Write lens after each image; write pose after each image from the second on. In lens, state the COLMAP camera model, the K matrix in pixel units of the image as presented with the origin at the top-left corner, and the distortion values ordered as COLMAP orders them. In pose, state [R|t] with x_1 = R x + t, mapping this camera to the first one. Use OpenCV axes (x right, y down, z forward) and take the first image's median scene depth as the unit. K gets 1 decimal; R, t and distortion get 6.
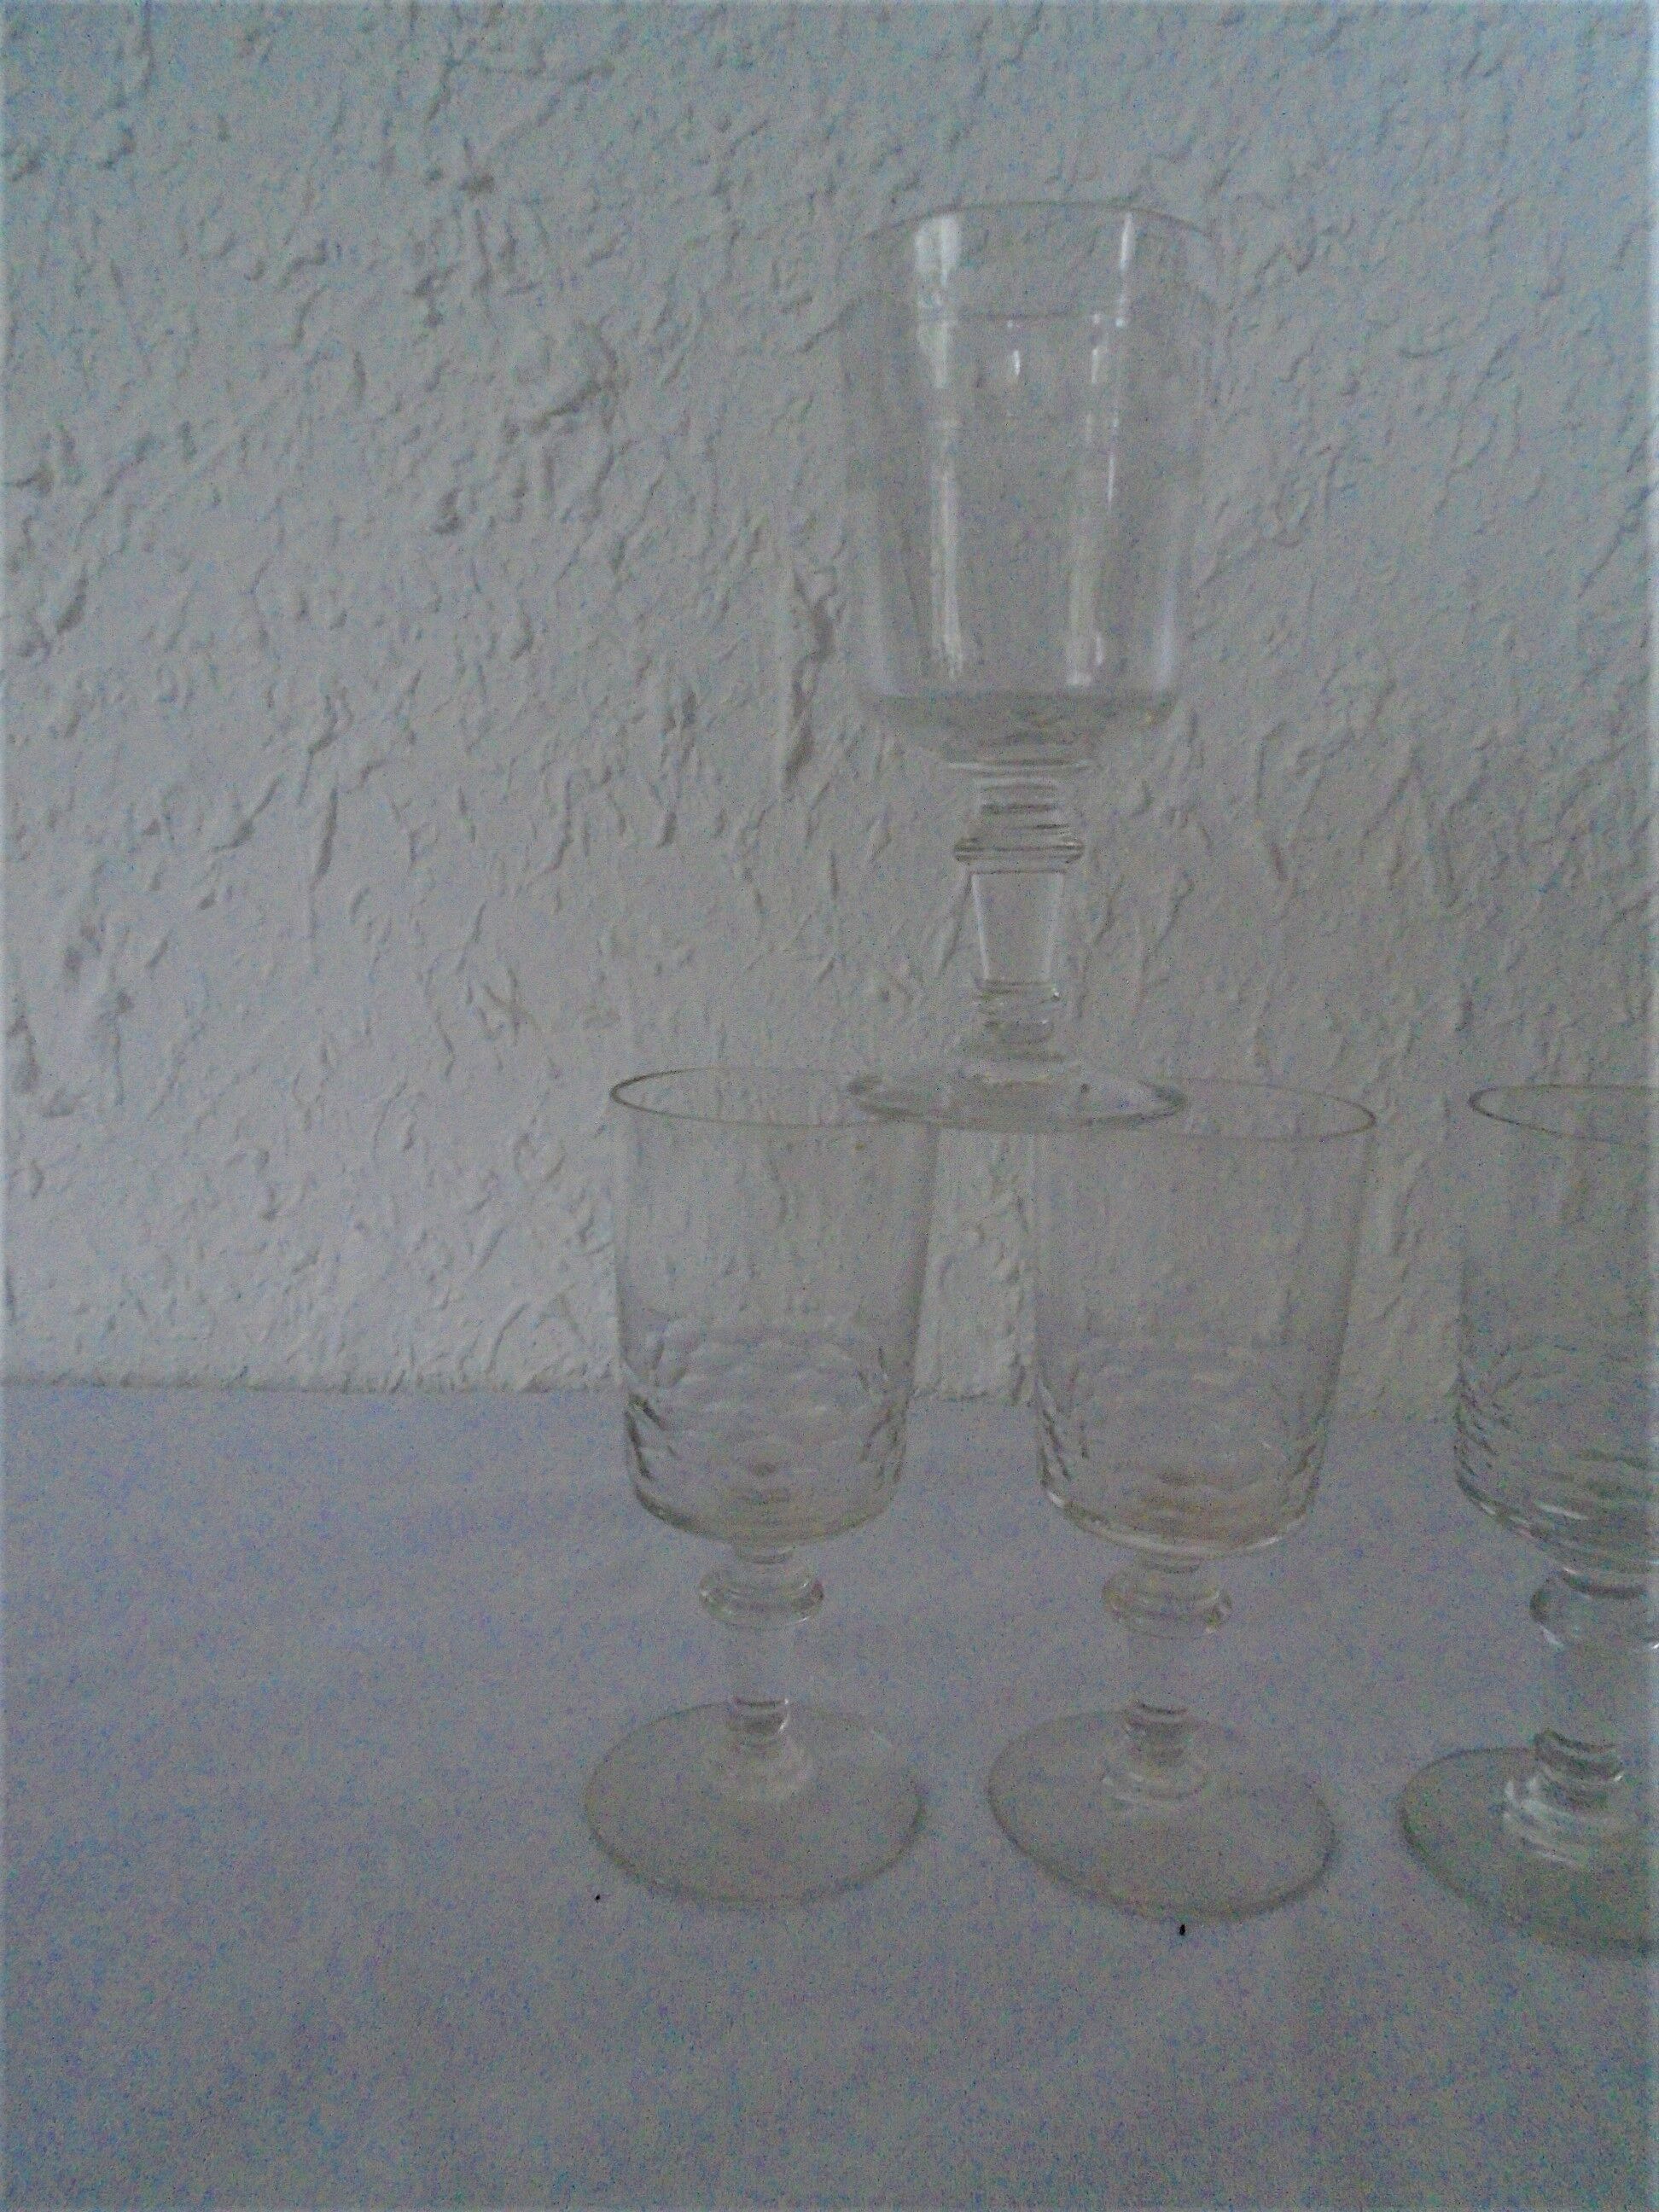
lens RADIAL K [[1716.9, 0, 839.1], [0, 1716.9, 1119.1], [0, 0, 1]] dist [-0.035950, 0.021078]
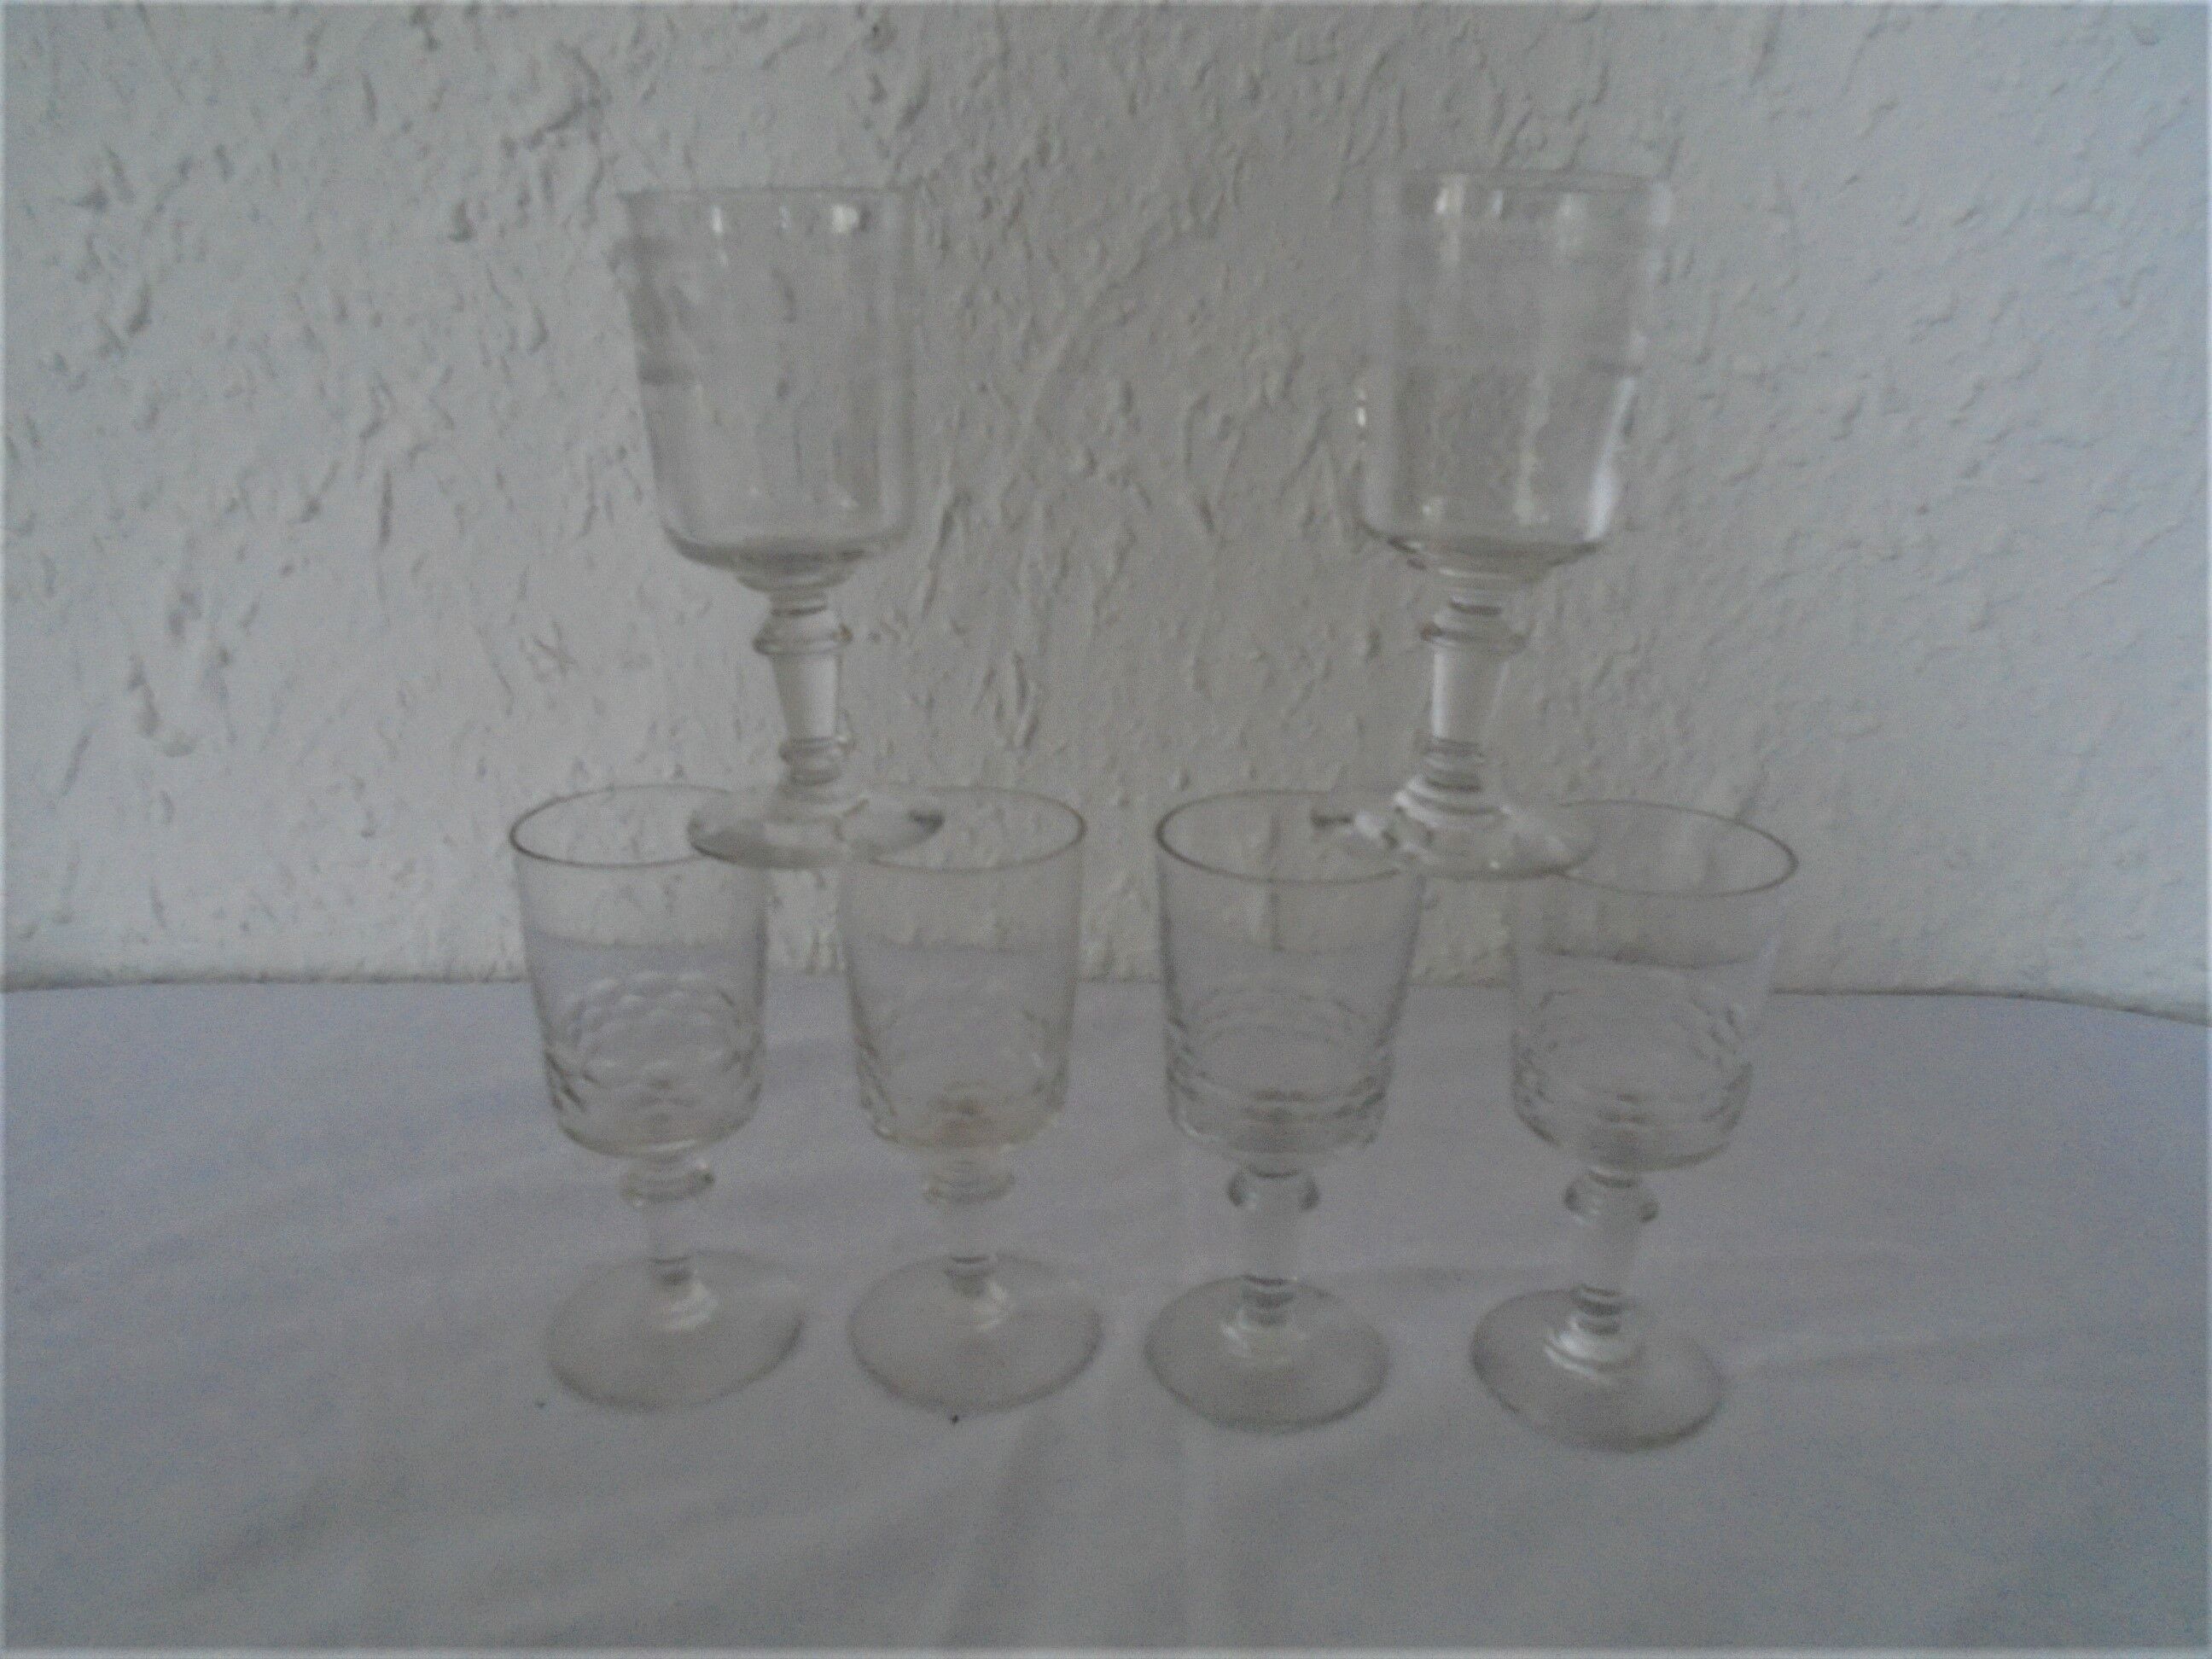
lens RADIAL K [[1716.9, 0, 1130.7], [0, 1716.9, 846.1], [0, 0, 1]] dist [-0.035950, 0.021078]
pose [[0.999732, -0.022316, 0.006156, 0.194073], [0.021038, 0.986800, 0.160574, -0.118187], [-0.009658, -0.160402, 0.987005, -0.176991]]
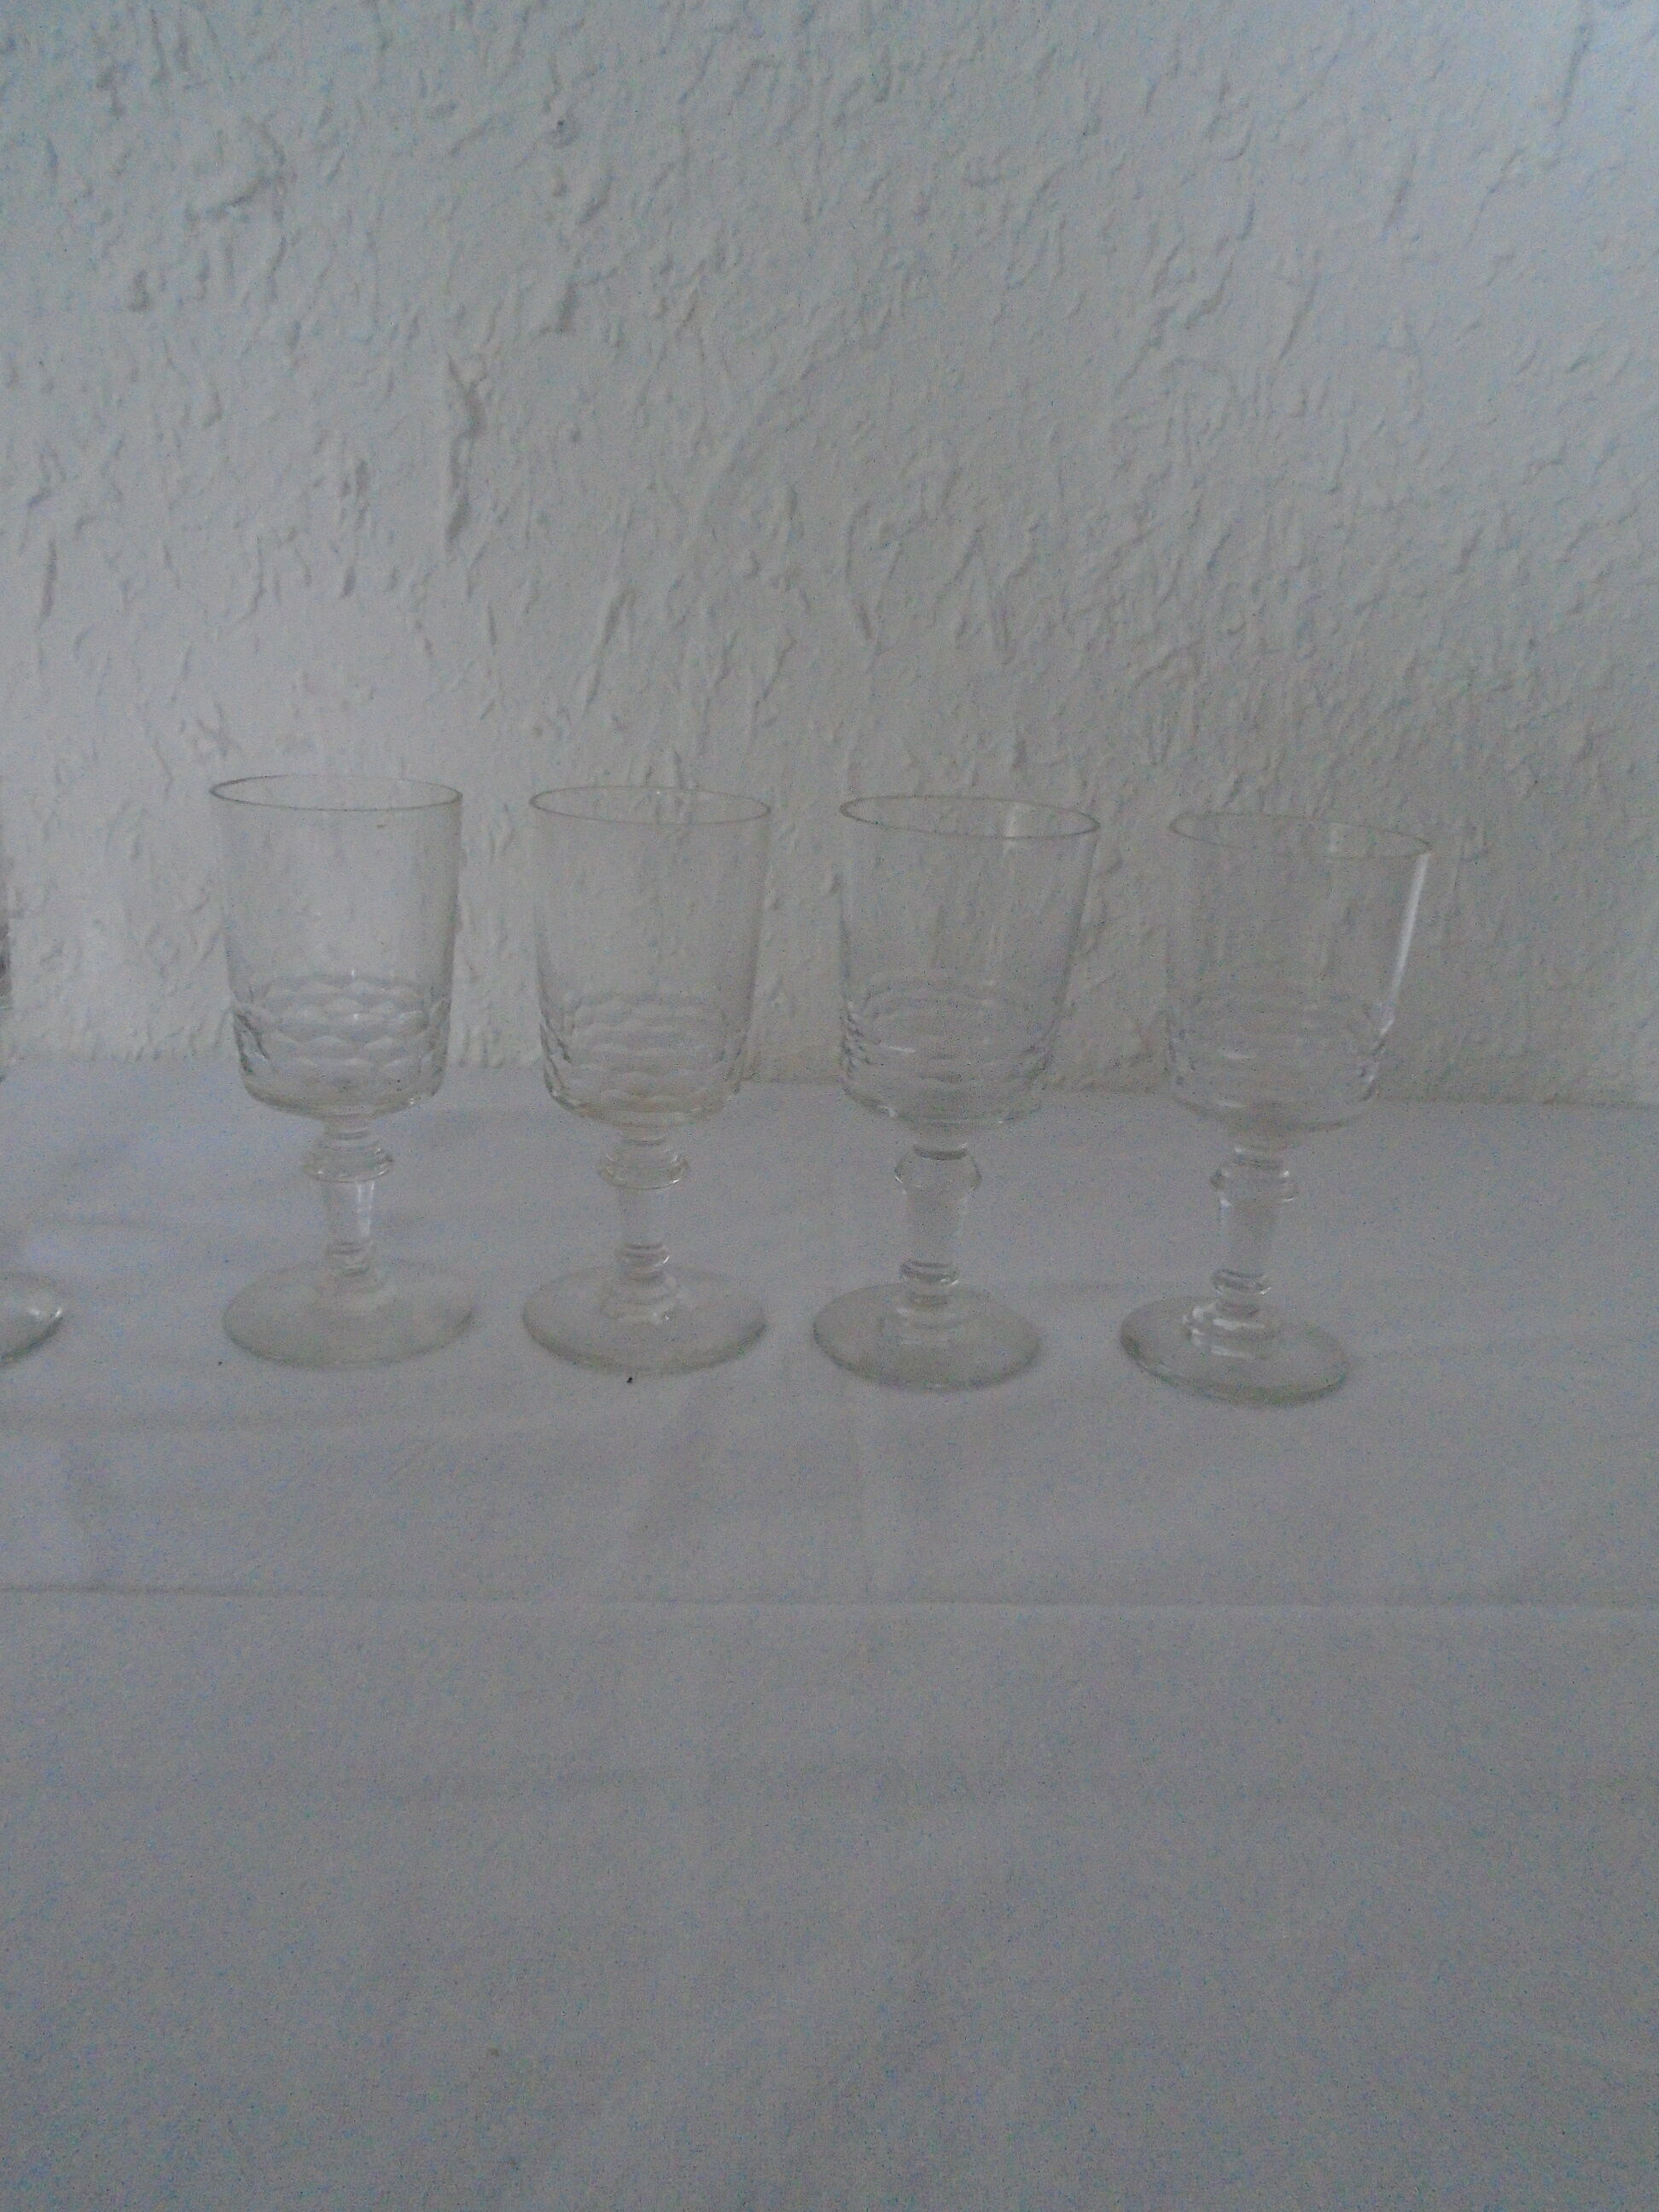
lens RADIAL K [[1716.9, 0, 861.8], [0, 1716.9, 1132.8], [0, 0, 1]] dist [-0.035950, 0.021078]
pose [[0.996389, 0.000022, 0.084910, 0.153129], [-0.012312, 0.989470, 0.144215, 0.030796], [-0.084013, -0.144740, 0.985897, -0.236528]]
